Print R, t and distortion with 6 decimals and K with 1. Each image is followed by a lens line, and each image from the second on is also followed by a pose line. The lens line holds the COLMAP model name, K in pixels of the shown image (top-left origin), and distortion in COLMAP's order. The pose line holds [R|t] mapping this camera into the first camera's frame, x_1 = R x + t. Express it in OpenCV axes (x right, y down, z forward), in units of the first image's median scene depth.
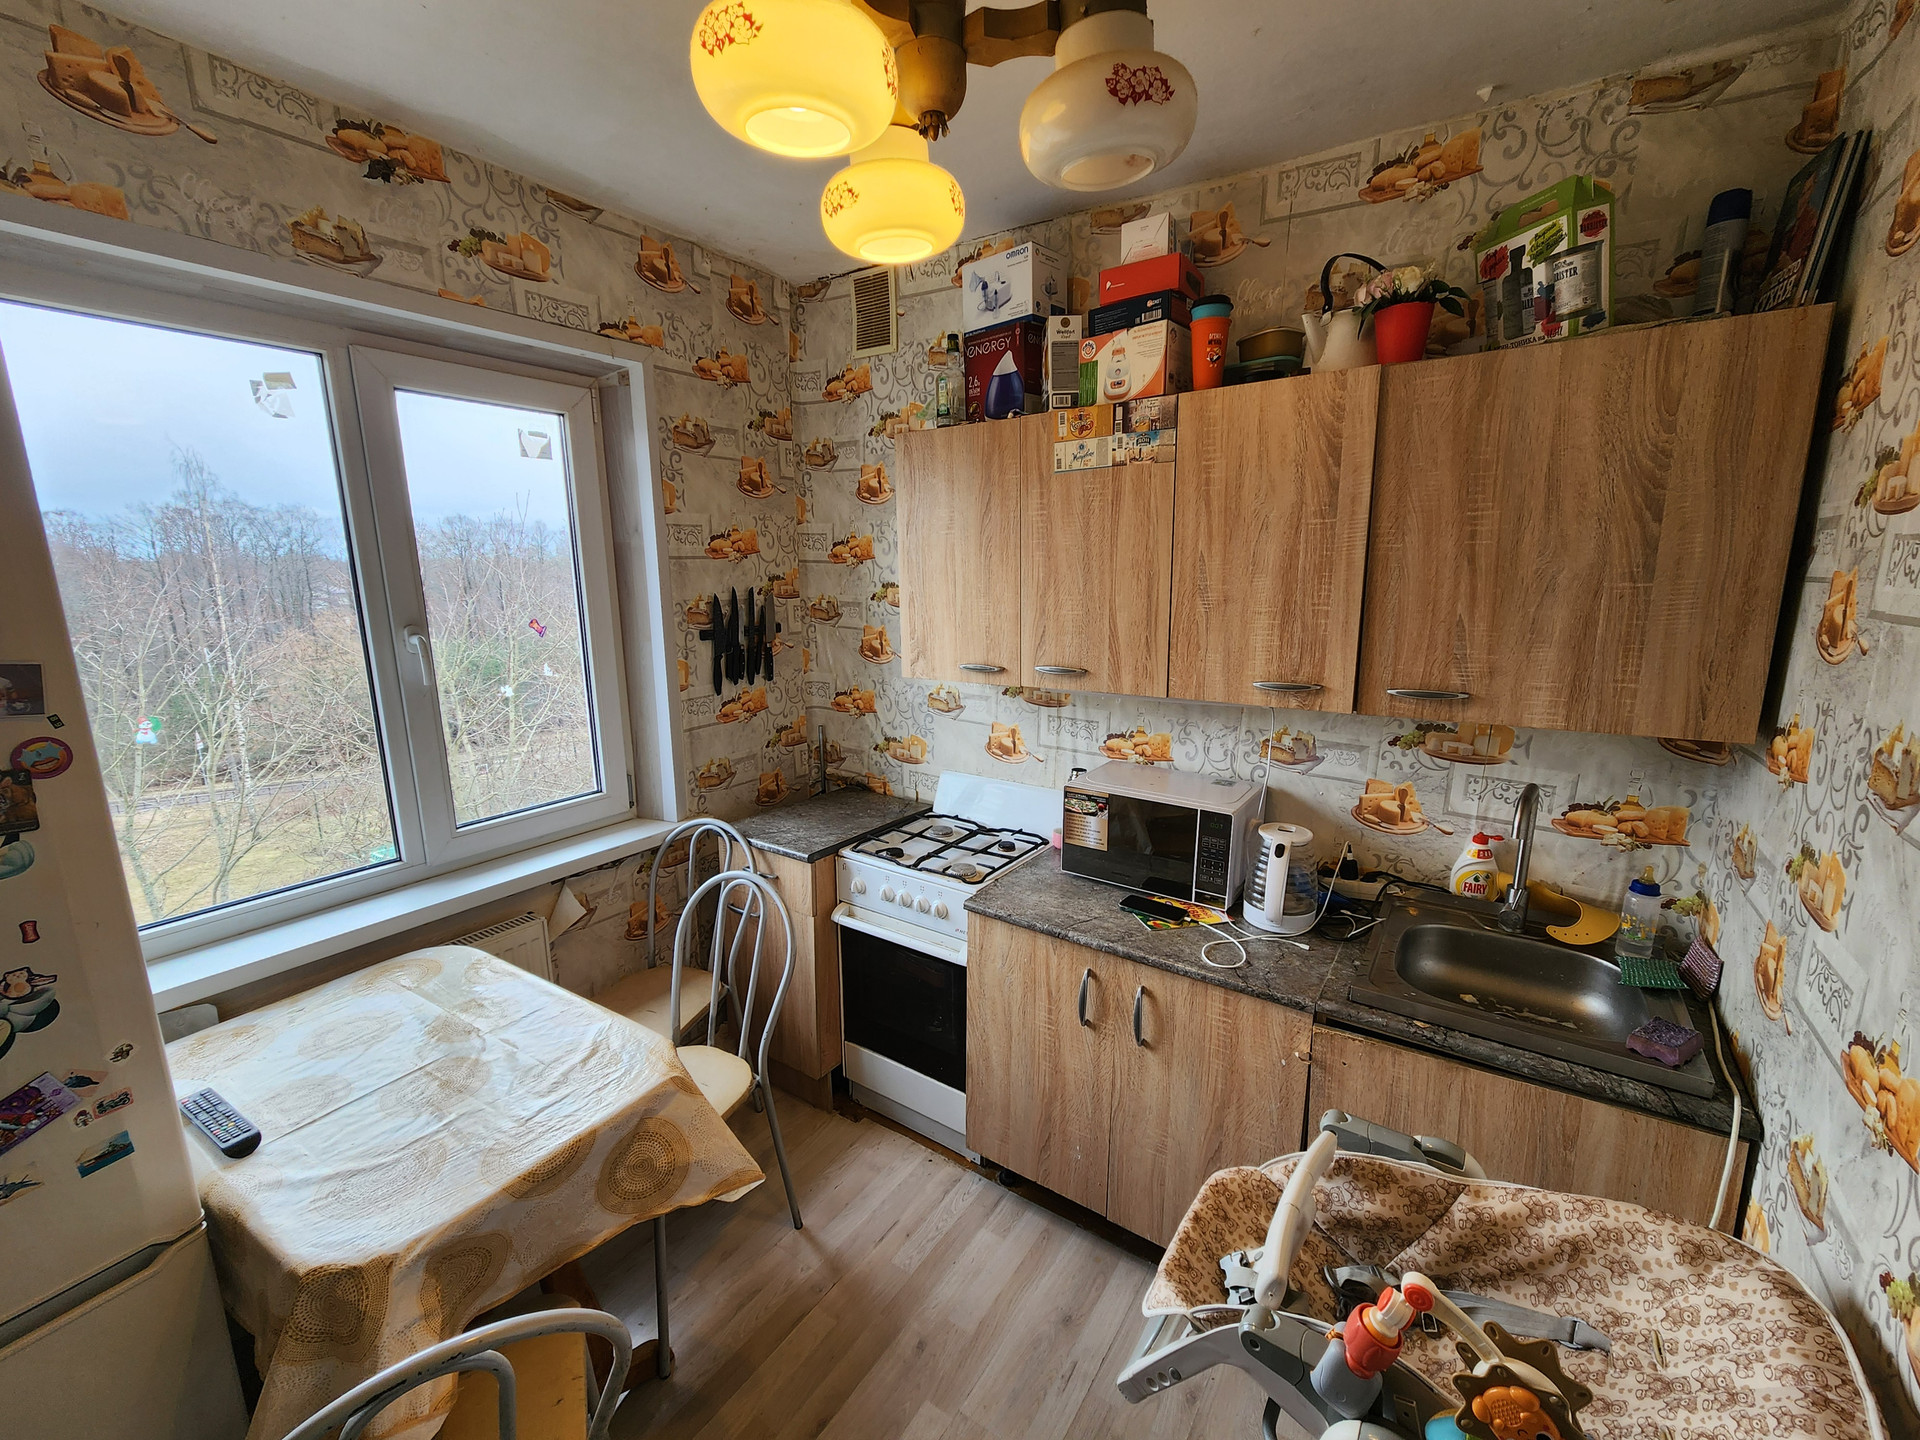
lens RADIAL K [[777.7, 0, 960.0], [0, 777.7, 720.0], [0, 0, 1]] dist [-0.011043, 0.005767]
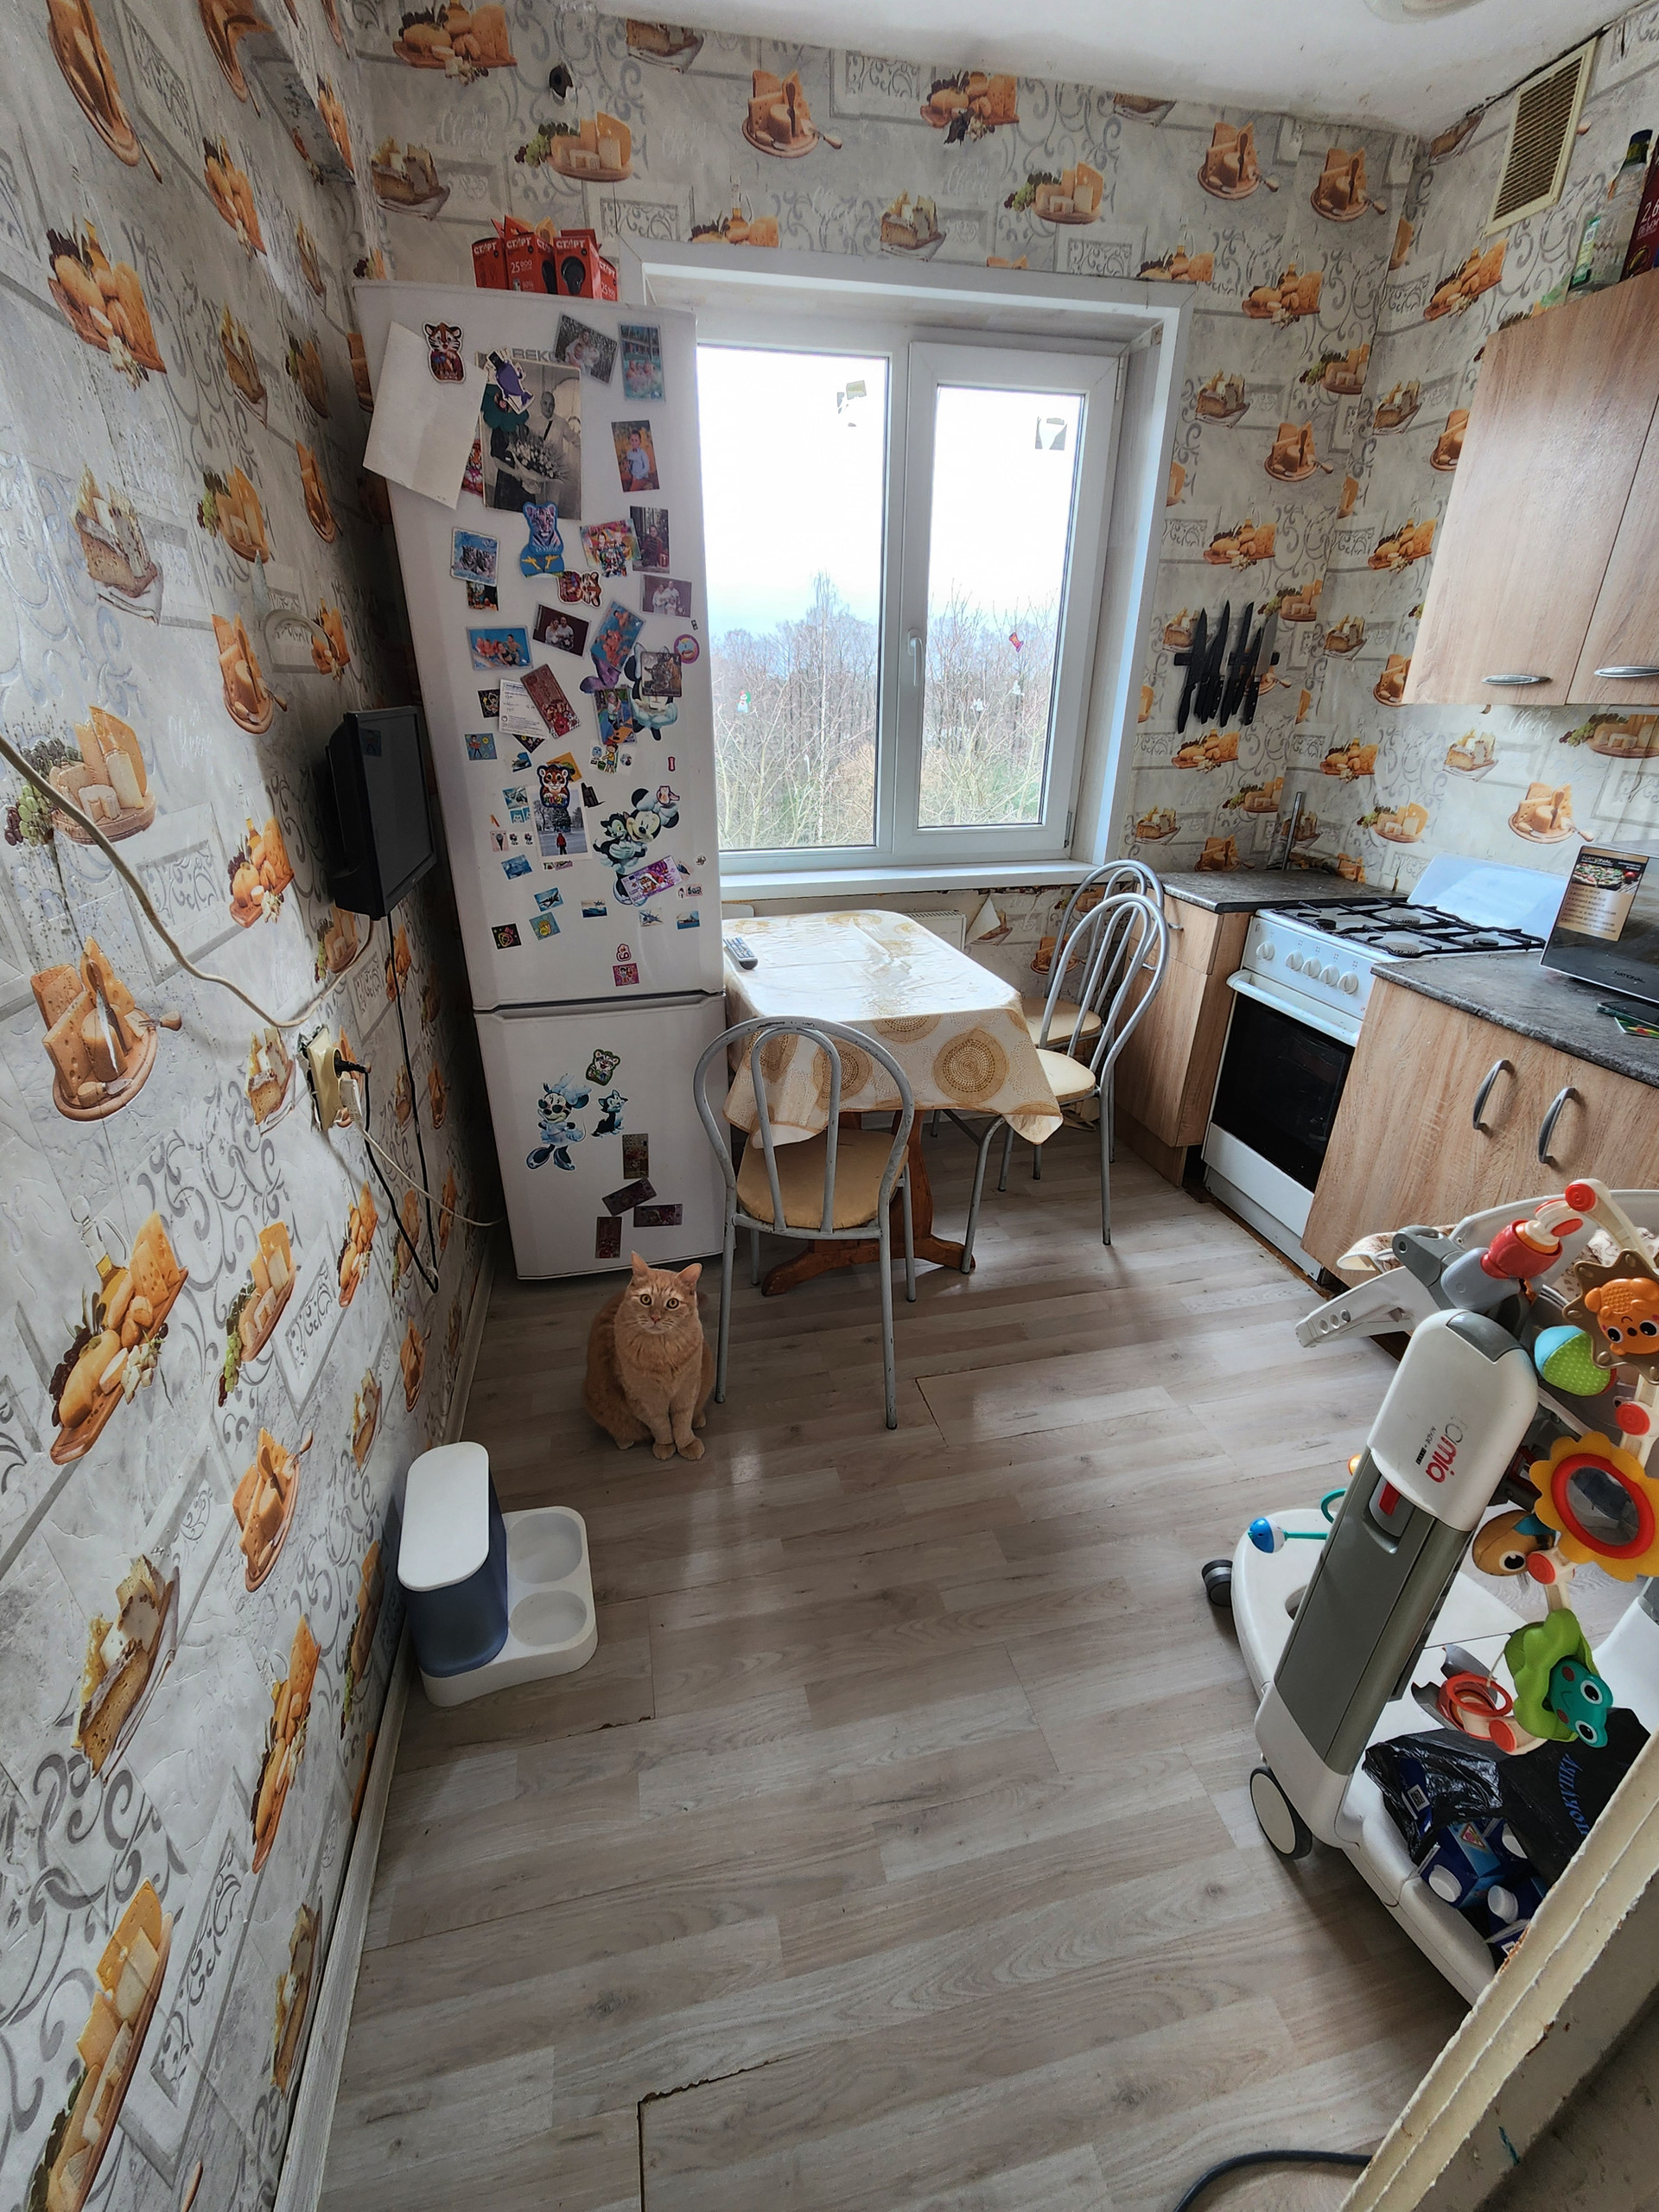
lens RADIAL K [[912.9, 0, 829.5], [0, 912.9, 1106.0], [0, 0, 1]] dist [0.014593, -0.004358]
pose [[0.728510, 0.290659, -0.620315, 0.203749], [-0.144772, 0.950395, 0.275301, 0.162634], [0.669563, -0.110756, 0.734451, -0.126735]]
